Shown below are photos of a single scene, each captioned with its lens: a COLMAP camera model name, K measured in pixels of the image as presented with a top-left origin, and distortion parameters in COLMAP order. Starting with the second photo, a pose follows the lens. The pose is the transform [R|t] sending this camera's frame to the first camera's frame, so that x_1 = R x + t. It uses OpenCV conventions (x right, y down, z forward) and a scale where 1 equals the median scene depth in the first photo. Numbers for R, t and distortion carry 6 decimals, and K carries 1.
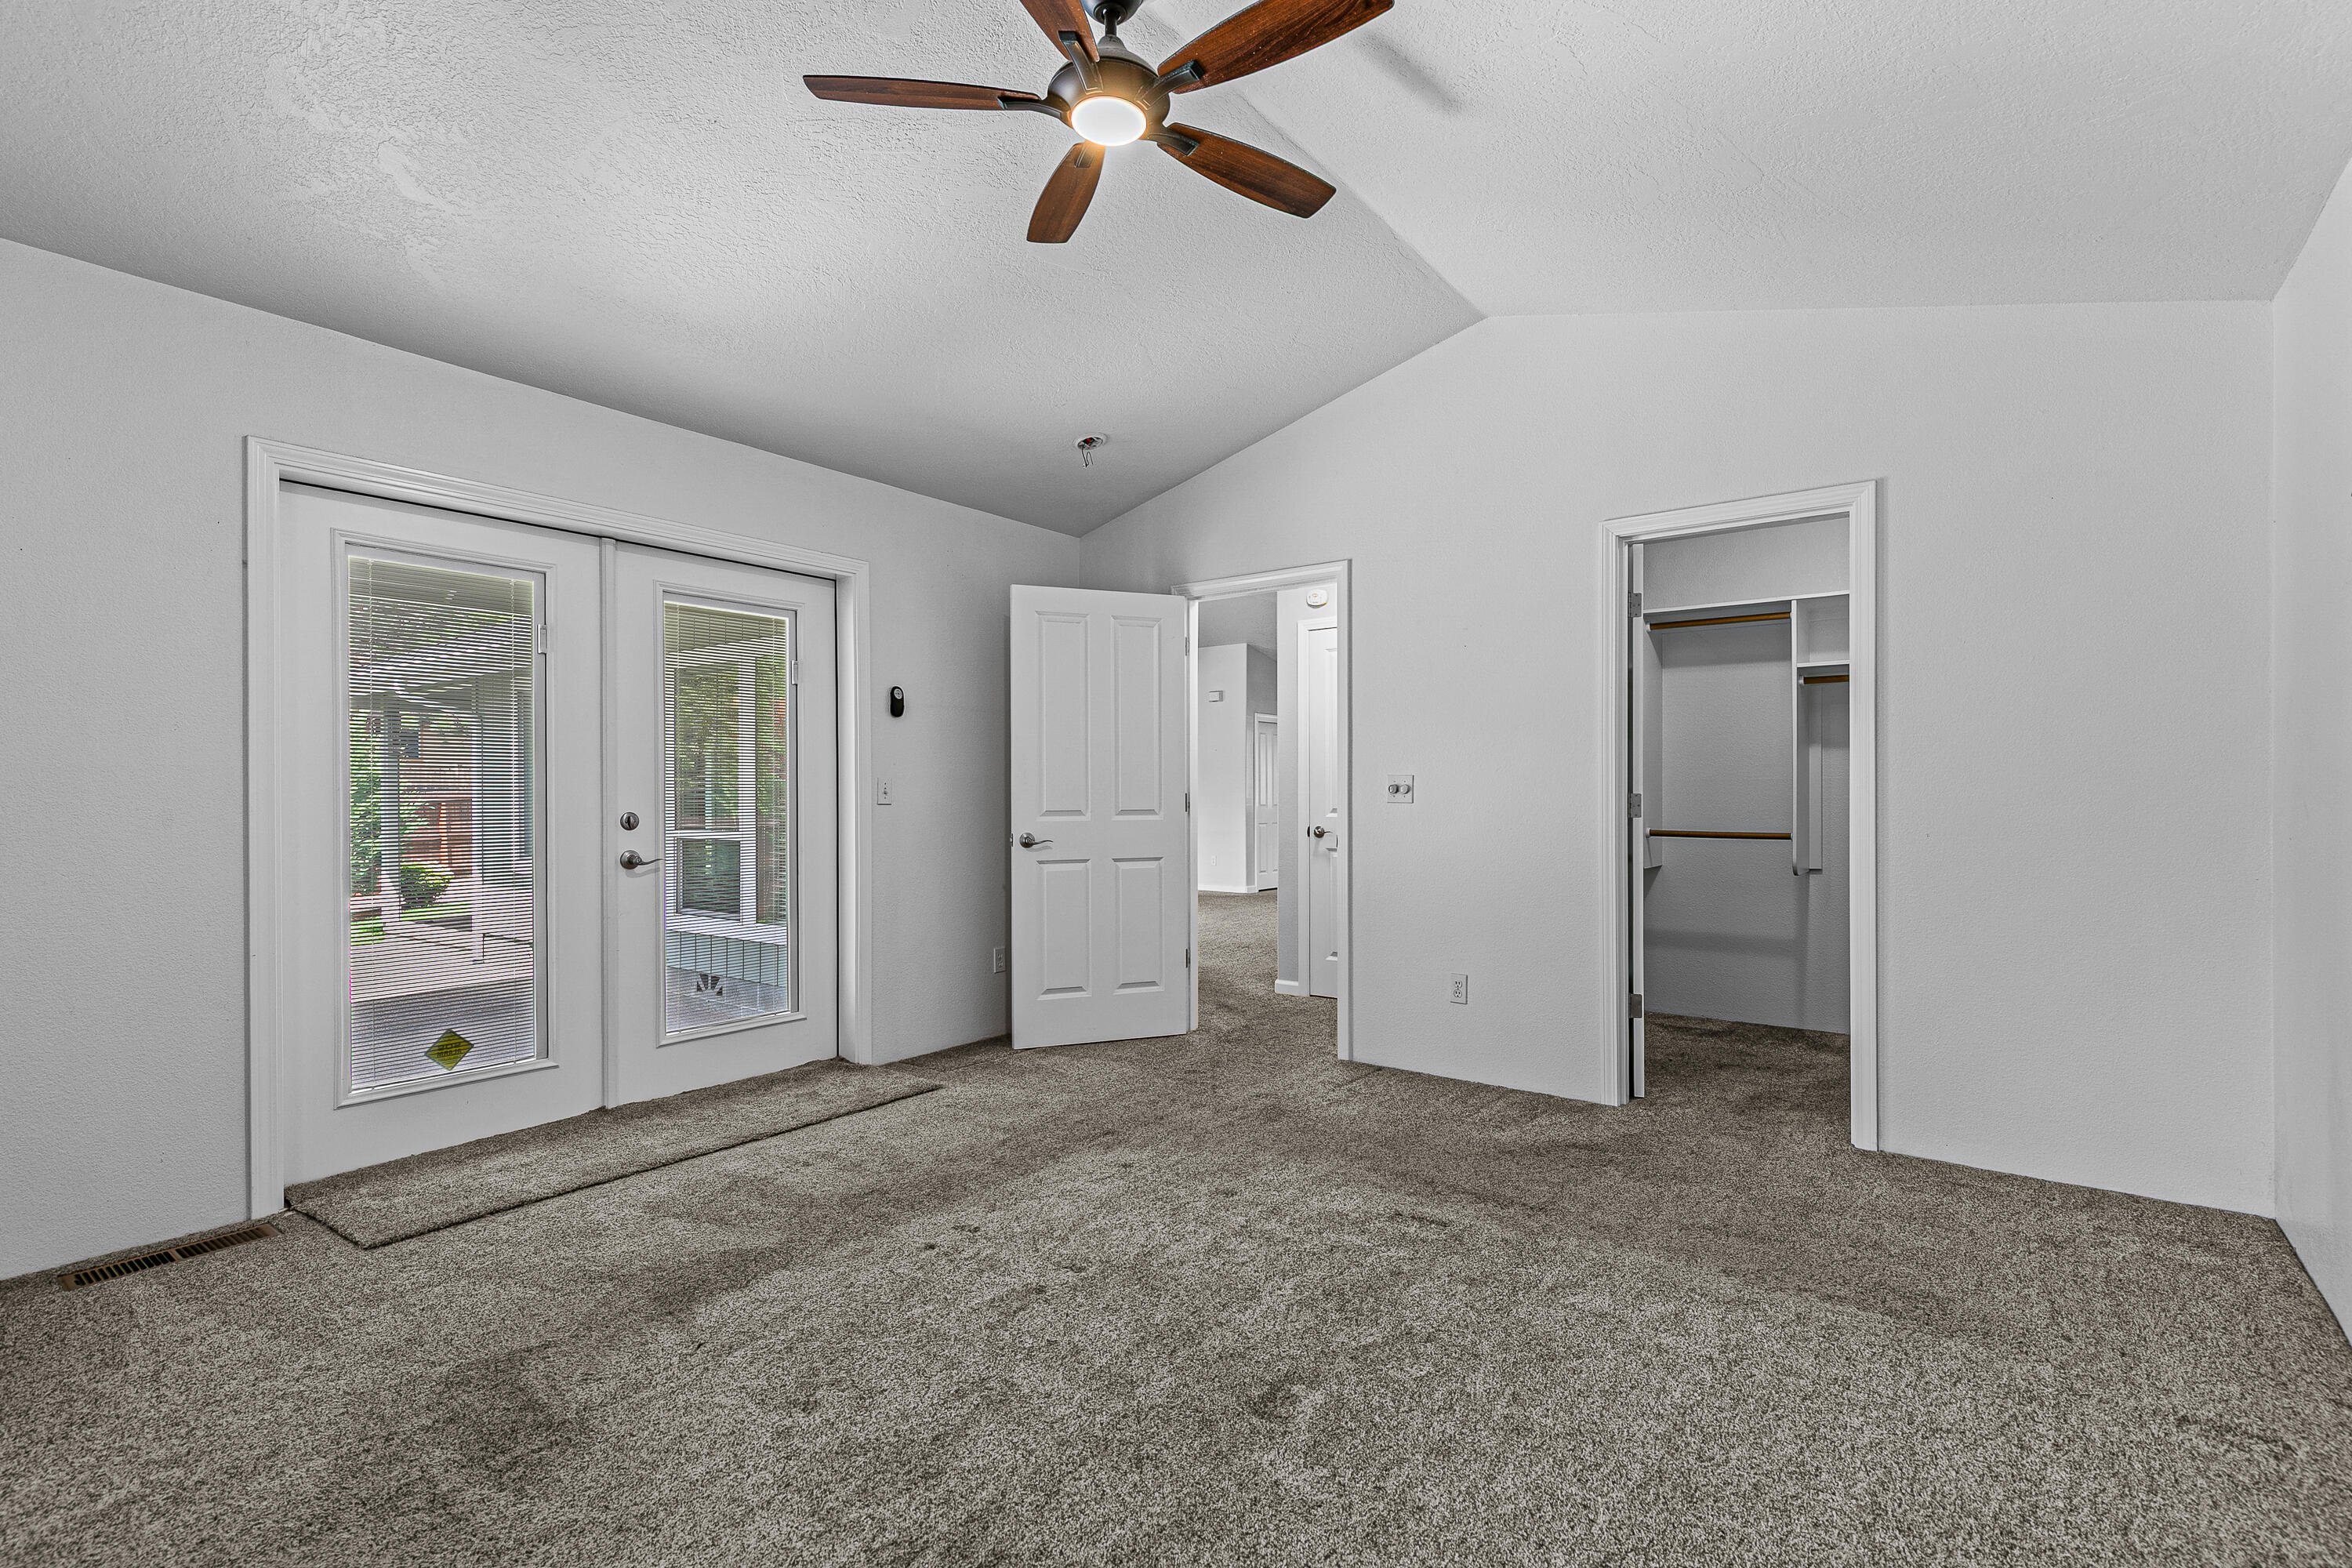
lens RADIAL K [[1068.7, 0, 1192.5], [0, 1068.7, 796.9], [0, 0, 1]] dist [0.013301, -0.001340]
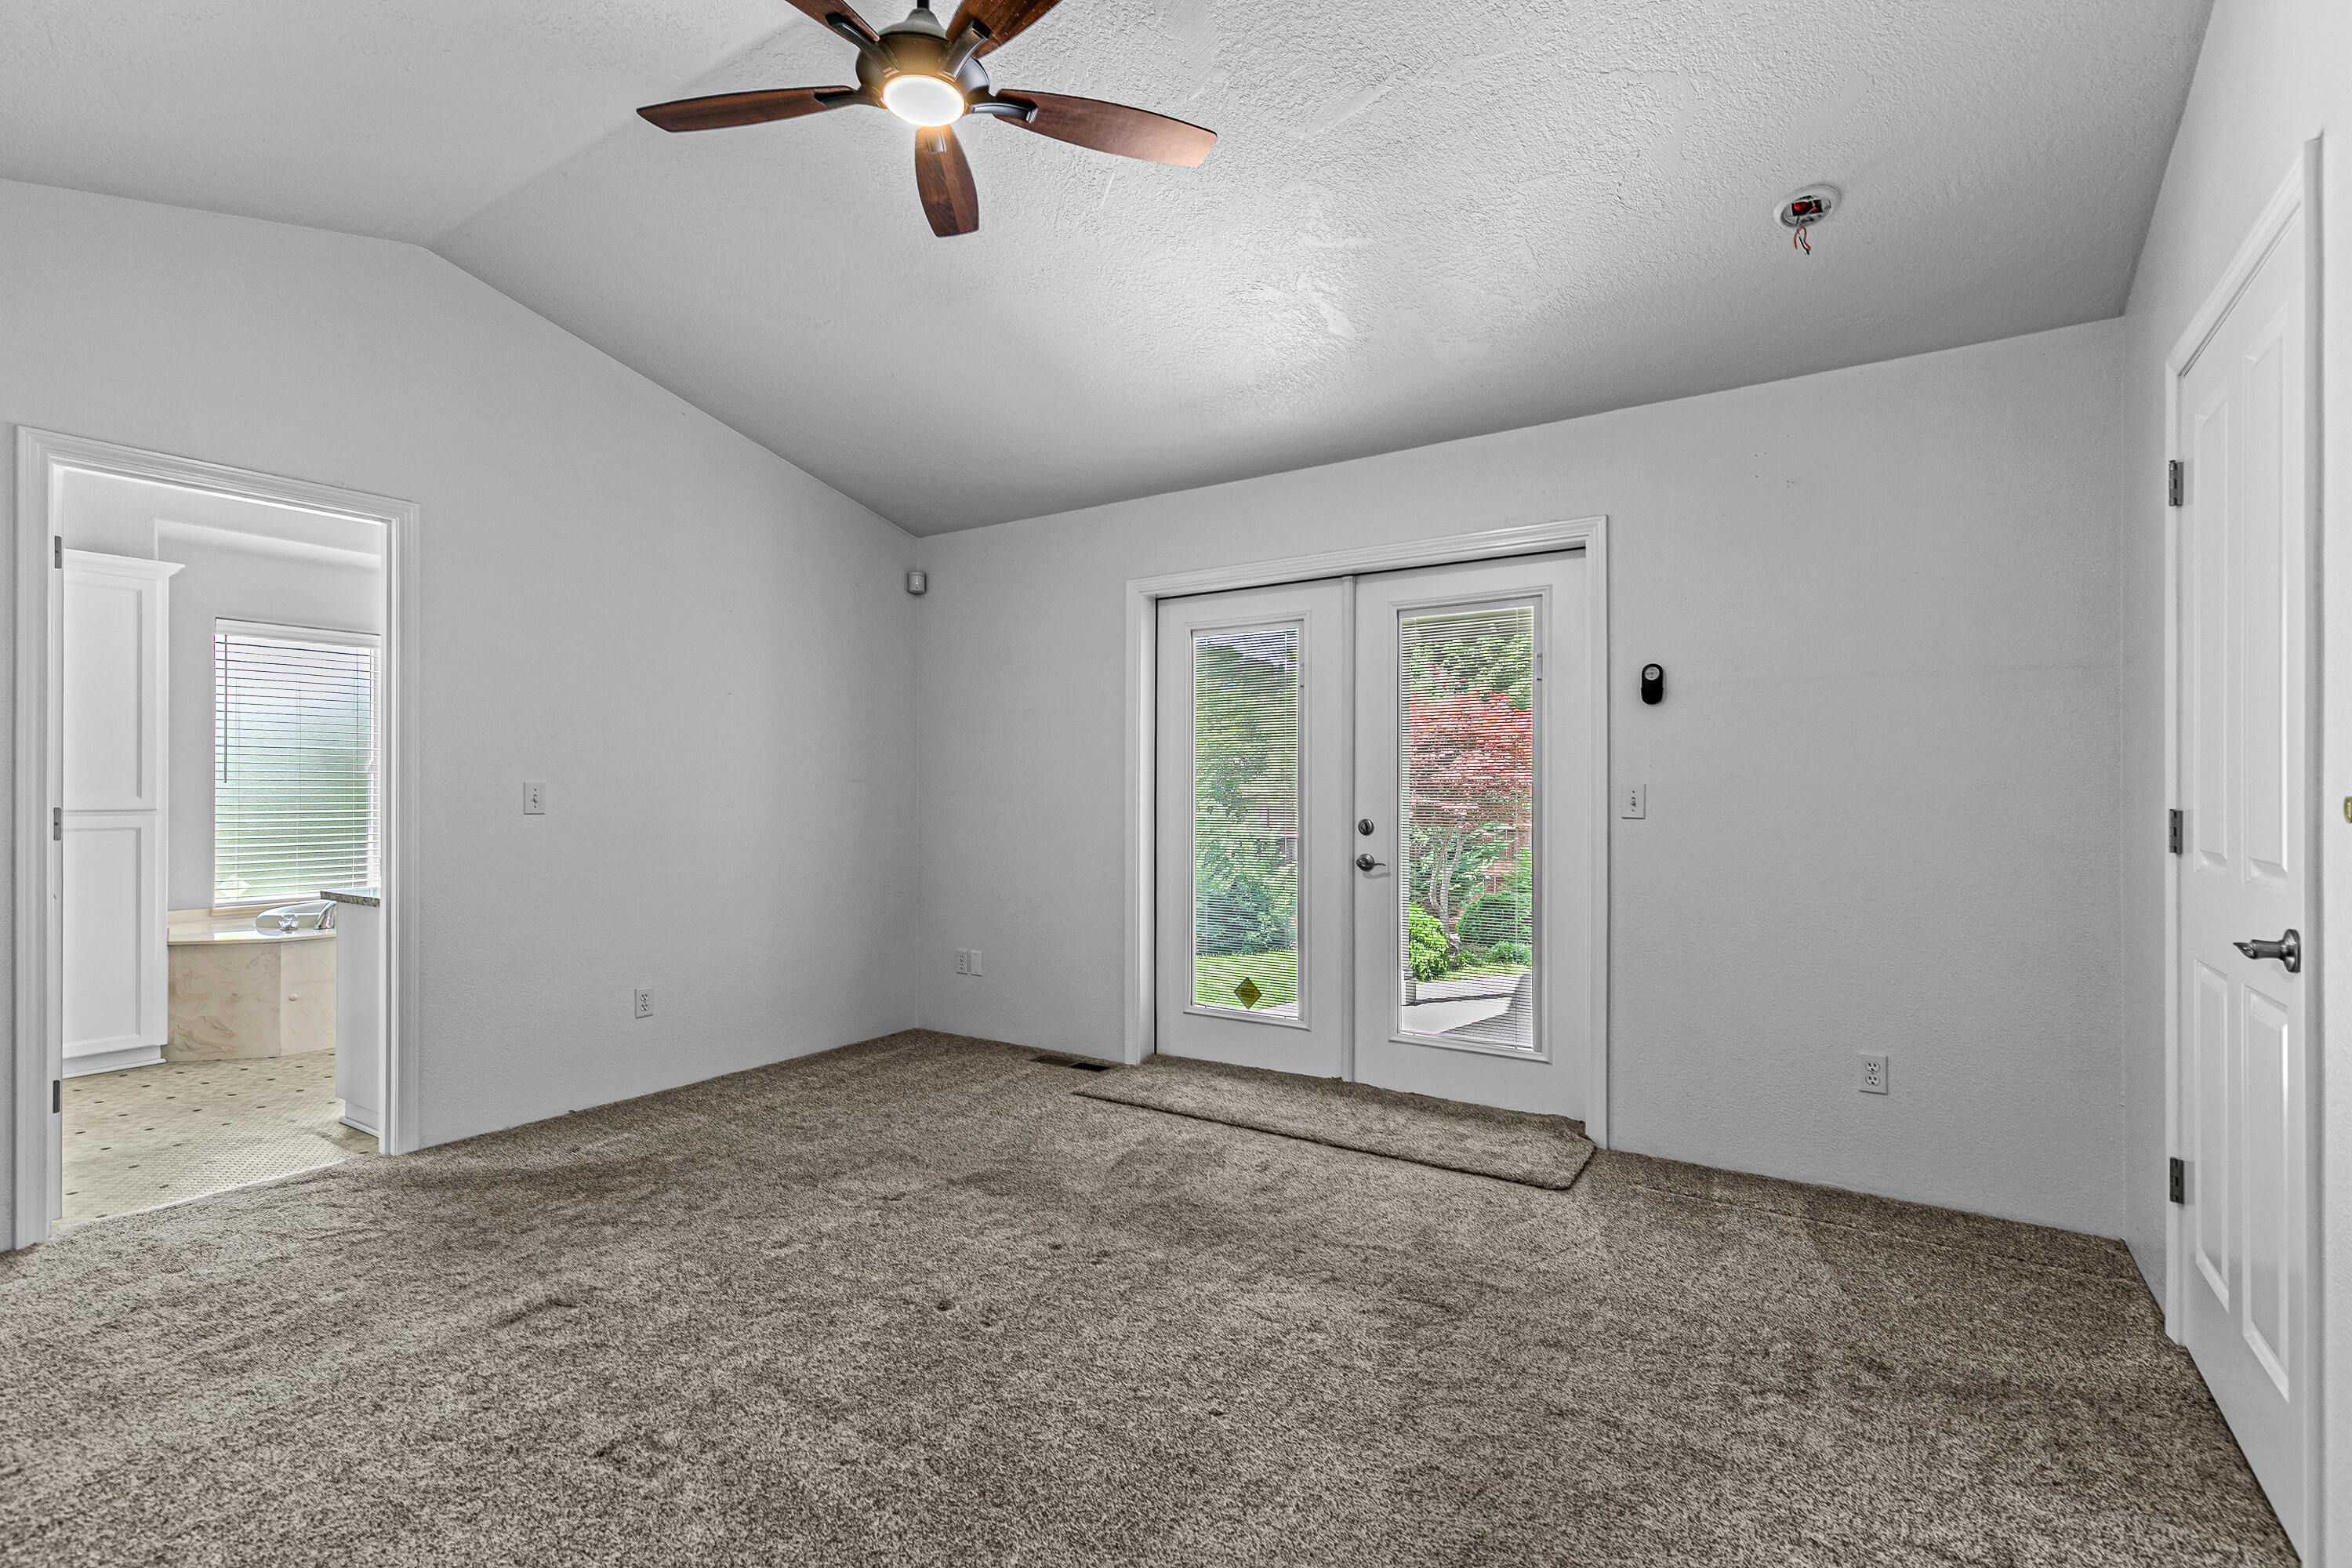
lens RADIAL K [[1068.7, 0, 1193.4], [0, 1068.7, 782.5], [0, 0, 1]] dist [0.013301, -0.001340]
pose [[0.070148, -0.012129, -0.997463, 0.572463], [-0.006788, 0.999897, -0.012636, -0.008141], [0.997513, 0.007657, 0.070059, 0.765844]]
